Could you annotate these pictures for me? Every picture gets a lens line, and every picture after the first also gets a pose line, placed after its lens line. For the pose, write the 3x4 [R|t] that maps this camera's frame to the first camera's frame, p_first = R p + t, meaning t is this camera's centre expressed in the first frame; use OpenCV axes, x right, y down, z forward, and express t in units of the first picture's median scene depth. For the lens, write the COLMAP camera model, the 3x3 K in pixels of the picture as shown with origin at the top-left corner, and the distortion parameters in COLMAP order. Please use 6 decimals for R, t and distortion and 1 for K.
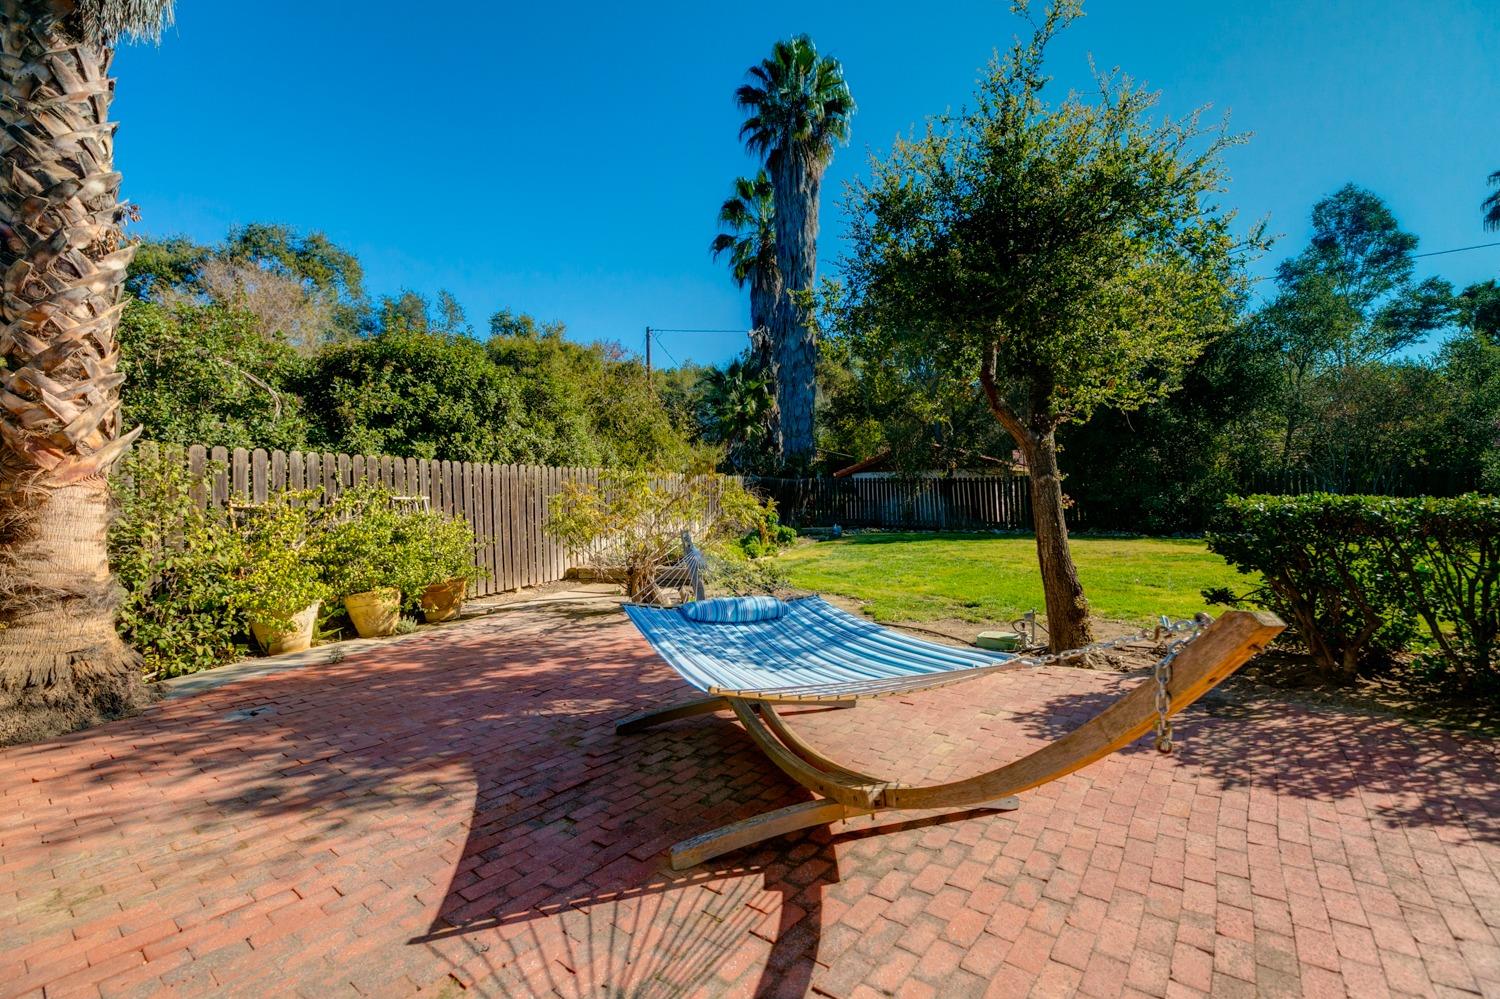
lens RADIAL K [[688.7, 0, 747.9], [0, 688.7, 496.0], [0, 0, 1]] dist [0.005318, -0.000563]
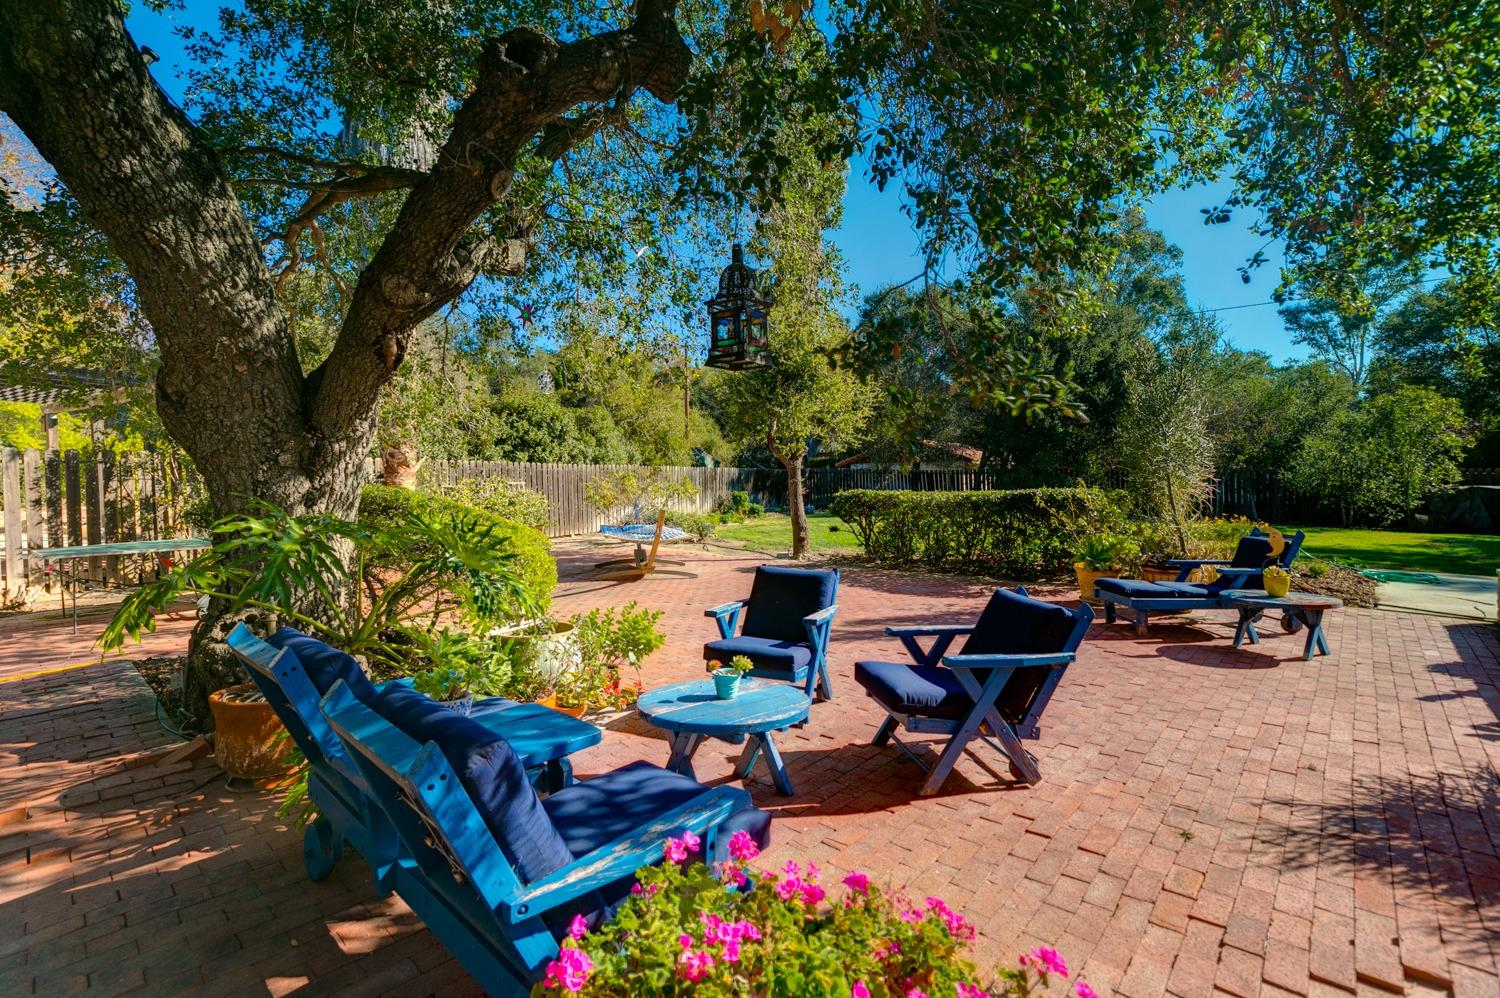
lens RADIAL K [[688.7, 0, 752.2], [0, 688.7, 500.1], [0, 0, 1]] dist [0.005318, -0.000563]
pose [[0.995742, 0.017712, -0.090464, 0.302624], [-0.014906, 0.999389, 0.031601, -0.017919], [0.090969, -0.030118, 0.995398, -0.757622]]
